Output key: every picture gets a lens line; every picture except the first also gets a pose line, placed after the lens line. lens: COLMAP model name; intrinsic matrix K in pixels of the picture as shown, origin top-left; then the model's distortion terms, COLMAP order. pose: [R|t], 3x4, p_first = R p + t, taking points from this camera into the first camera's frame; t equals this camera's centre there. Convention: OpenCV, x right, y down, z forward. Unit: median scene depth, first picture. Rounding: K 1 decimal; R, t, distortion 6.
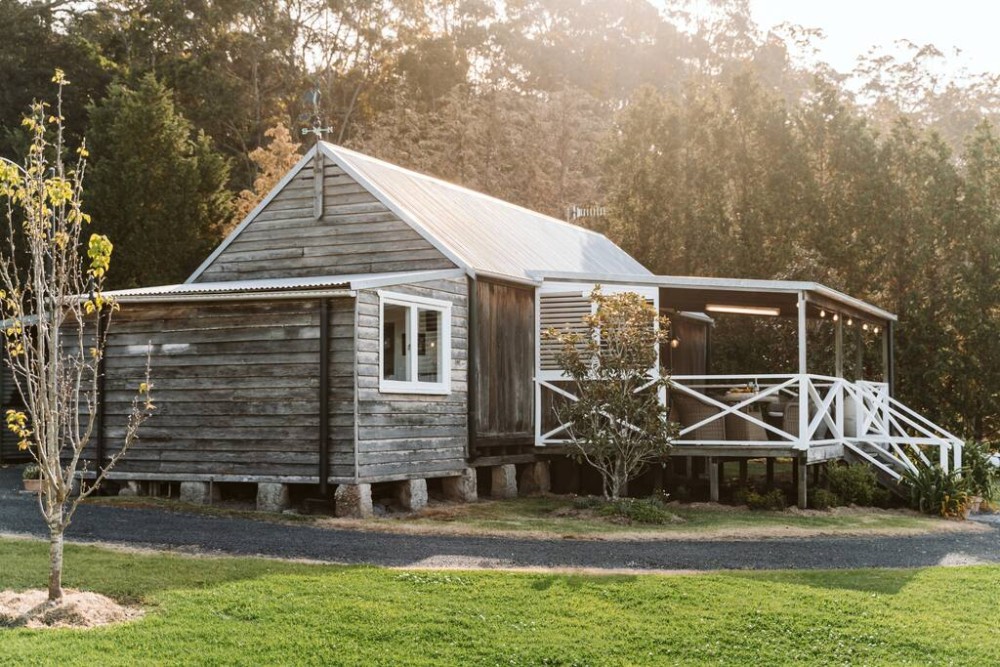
lens RADIAL K [[1287.6, 0, 518.8], [0, 1287.6, 373.0], [0, 0, 1]] dist [0.011566, 0.000000]
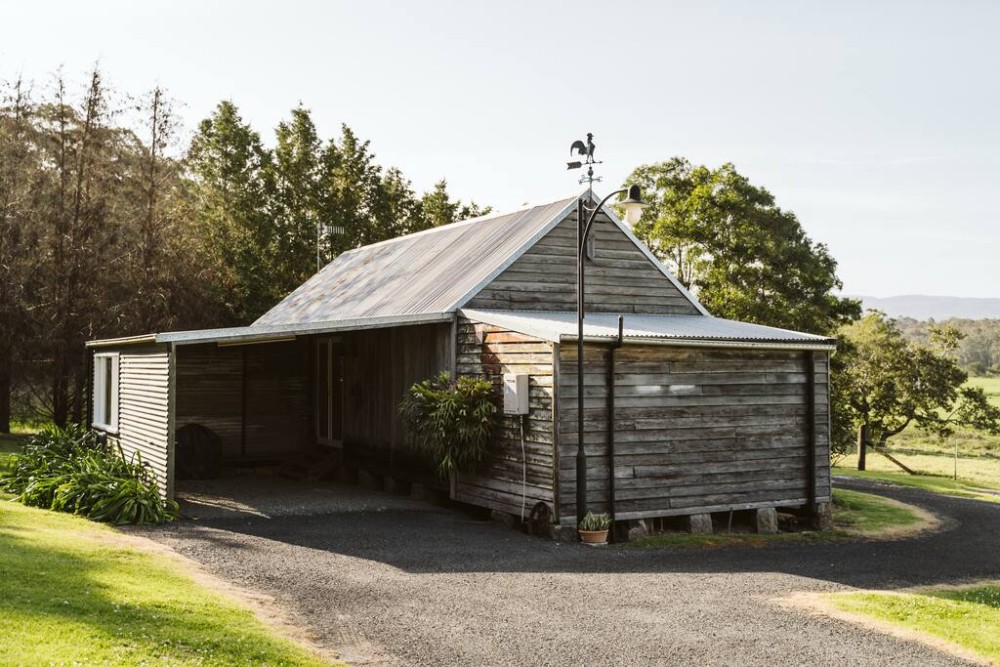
lens RADIAL K [[1044.3, 0, 502.6], [0, 1044.3, 329.8], [0, 0, 1]] dist [-0.012912, 0.000000]
pose [[0.589818, 0.031548, 0.806920, -1.048220], [-0.030567, 0.999393, -0.016731, -0.049146], [-0.806958, -0.014797, 0.590424, 0.614809]]
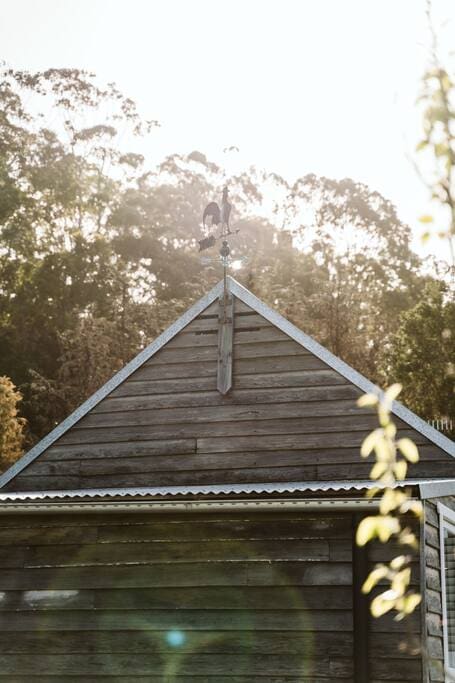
lens RADIAL K [[1395.8, 0, 229.0], [0, 1395.8, 344.2], [0, 0, 1]] dist [0.268008, 0.000000]
pose [[0.994627, 0.041056, 0.095034, -0.252630], [-0.020949, 0.978827, -0.203614, -0.003767], [-0.101381, 0.200529, 0.974428, 0.369111]]
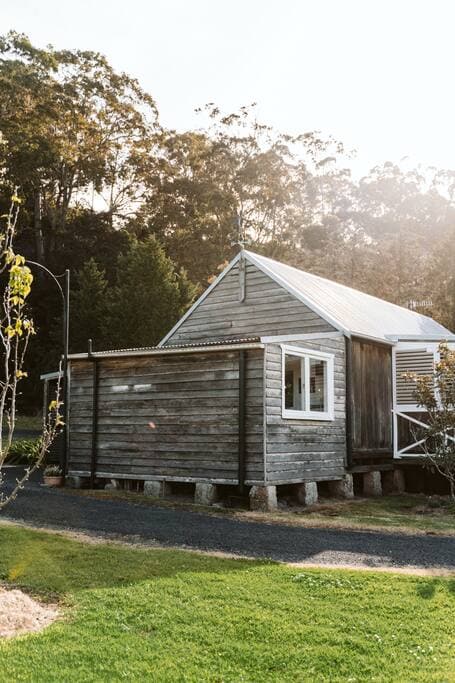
lens RADIAL K [[713.2, 0, 222.2], [0, 713.2, 354.6], [0, 0, 1]] dist [-0.012912, 0.000000]
pose [[0.980181, -0.013111, -0.197668, -0.018928], [-0.003048, 0.996691, -0.081222, 0.008919], [0.198079, 0.080215, 0.976898, 0.230291]]
